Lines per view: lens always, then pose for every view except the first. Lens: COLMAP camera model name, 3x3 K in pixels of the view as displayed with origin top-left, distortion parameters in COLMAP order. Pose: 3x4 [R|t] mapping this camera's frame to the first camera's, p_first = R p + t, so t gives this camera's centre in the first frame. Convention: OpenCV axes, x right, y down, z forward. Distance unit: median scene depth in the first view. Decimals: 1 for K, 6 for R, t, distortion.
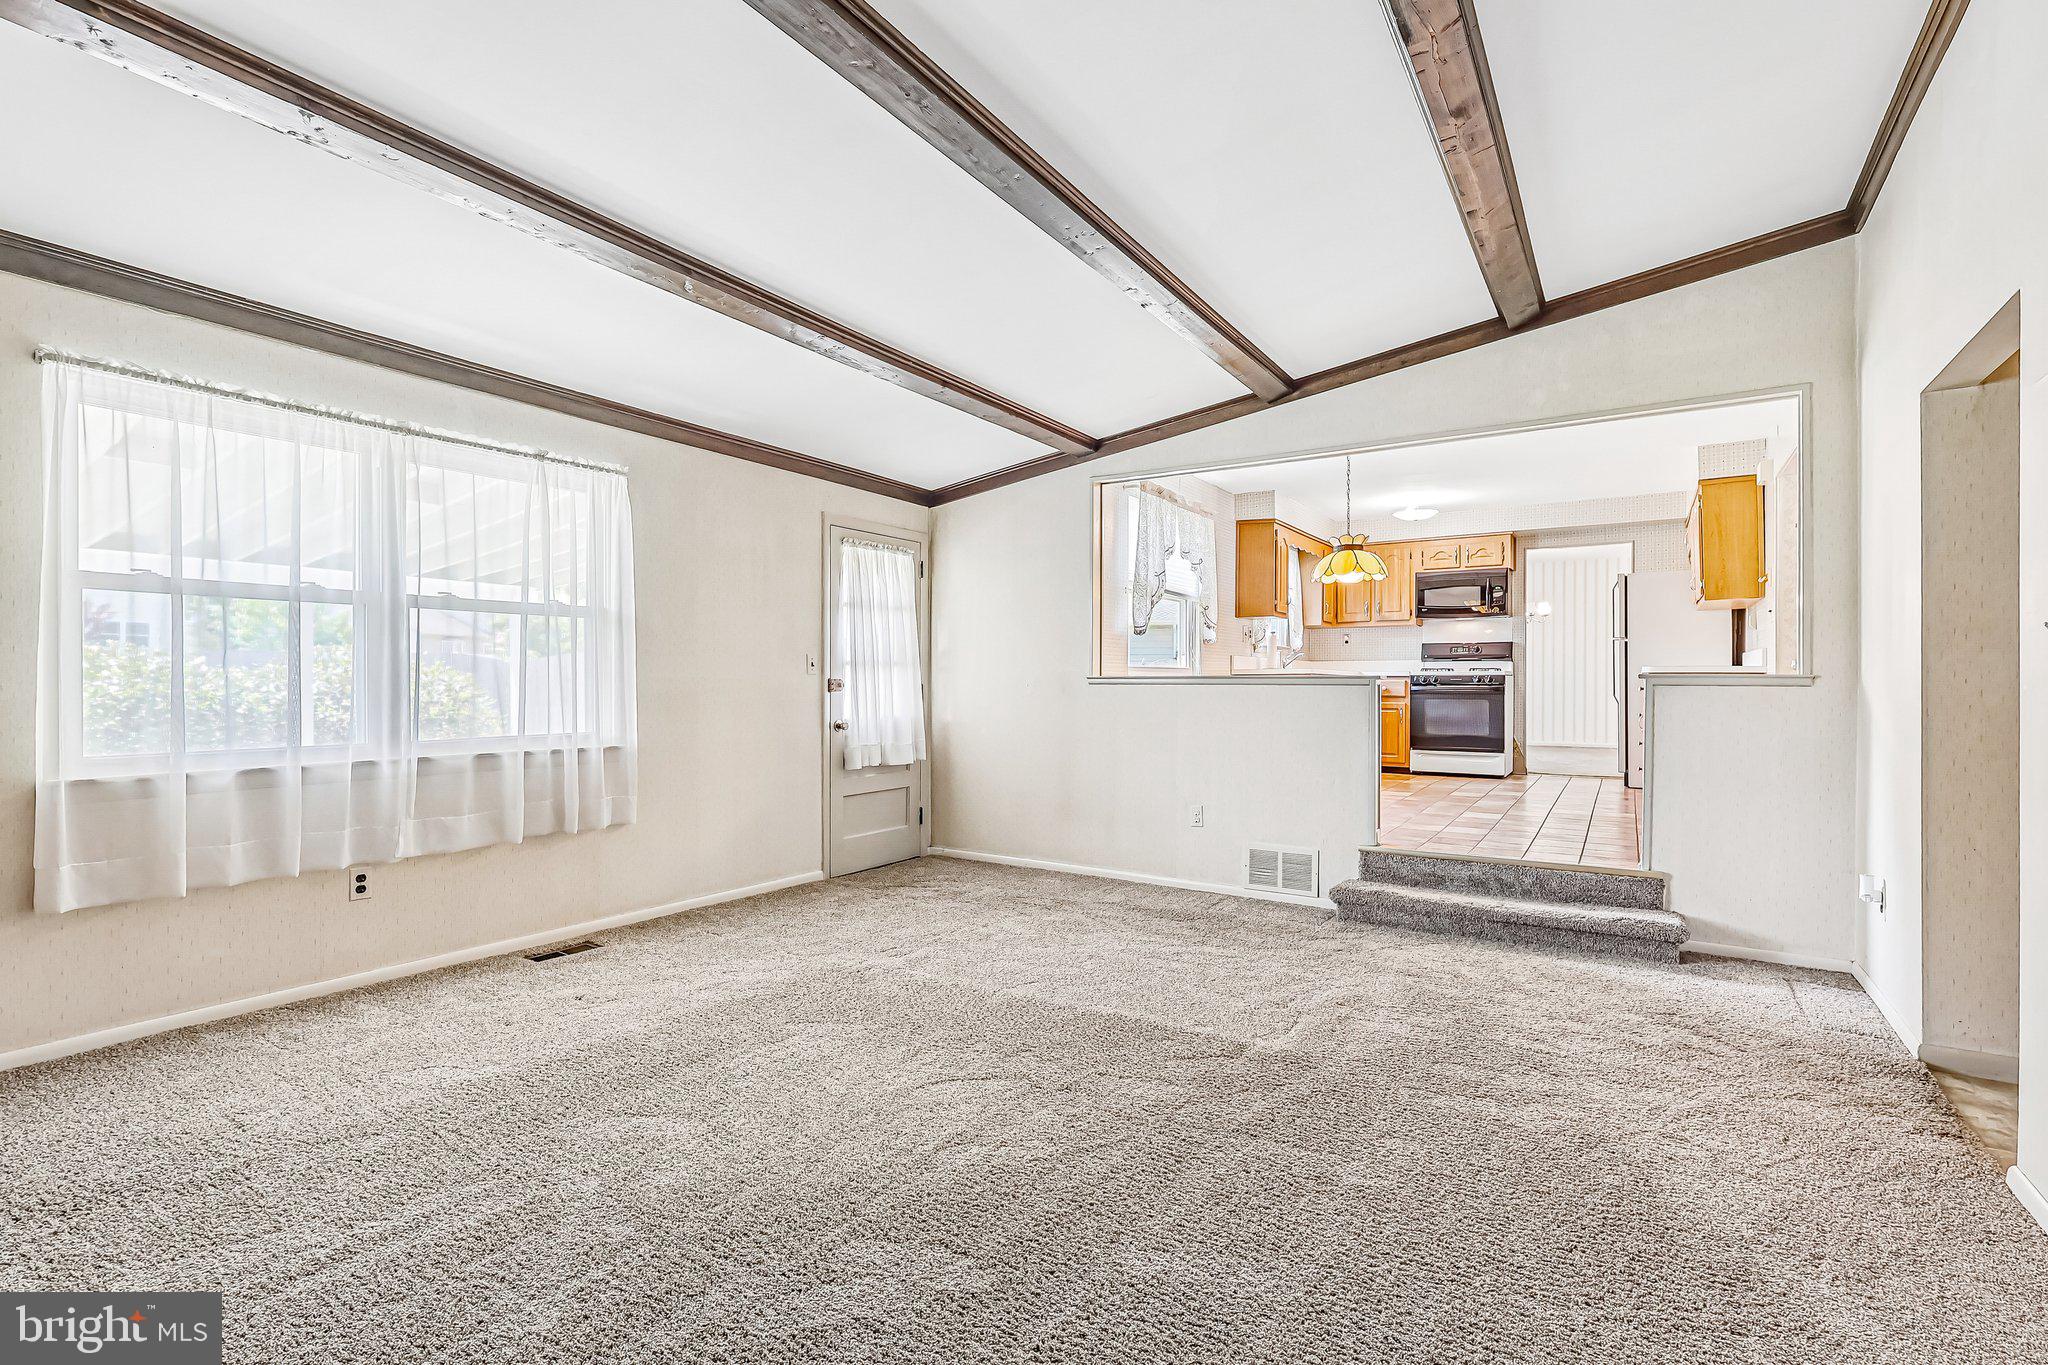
lens RADIAL K [[978.5, 0, 1027.5], [0, 978.5, 683.8], [0, 0, 1]] dist [-0.001642, 0.000414]
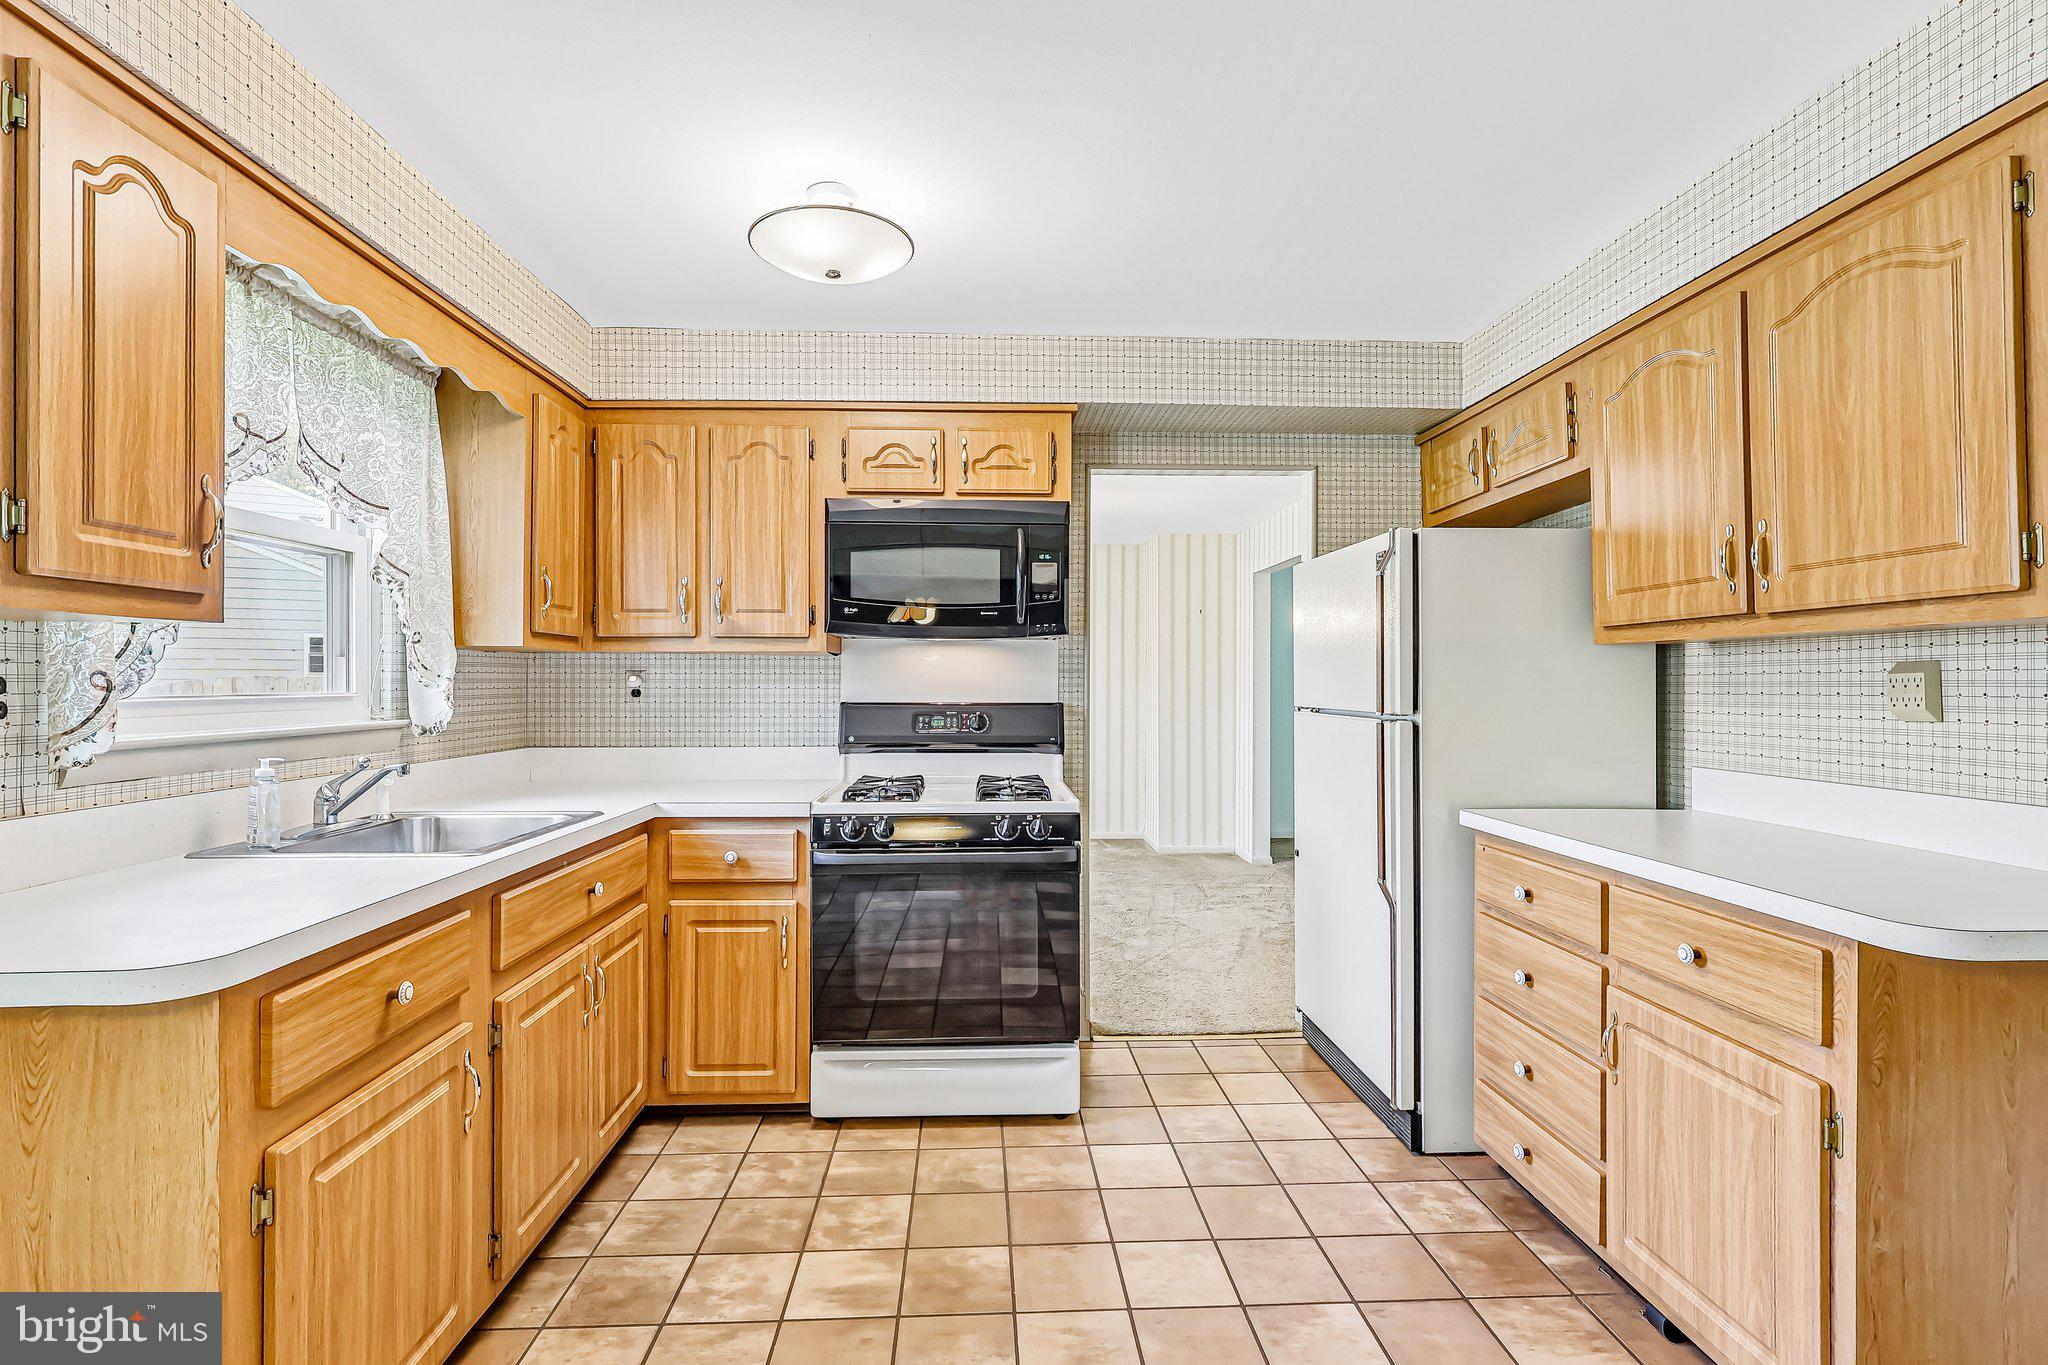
lens RADIAL K [[978.5, 0, 1027.1], [0, 978.5, 684.7], [0, 0, 1]] dist [-0.001642, 0.000414]
pose [[0.823161, 0.004517, 0.567791, 0.264594], [0.002034, 0.999938, -0.010904, -0.045800], [-0.567805, 0.010130, 0.823101, 0.688923]]
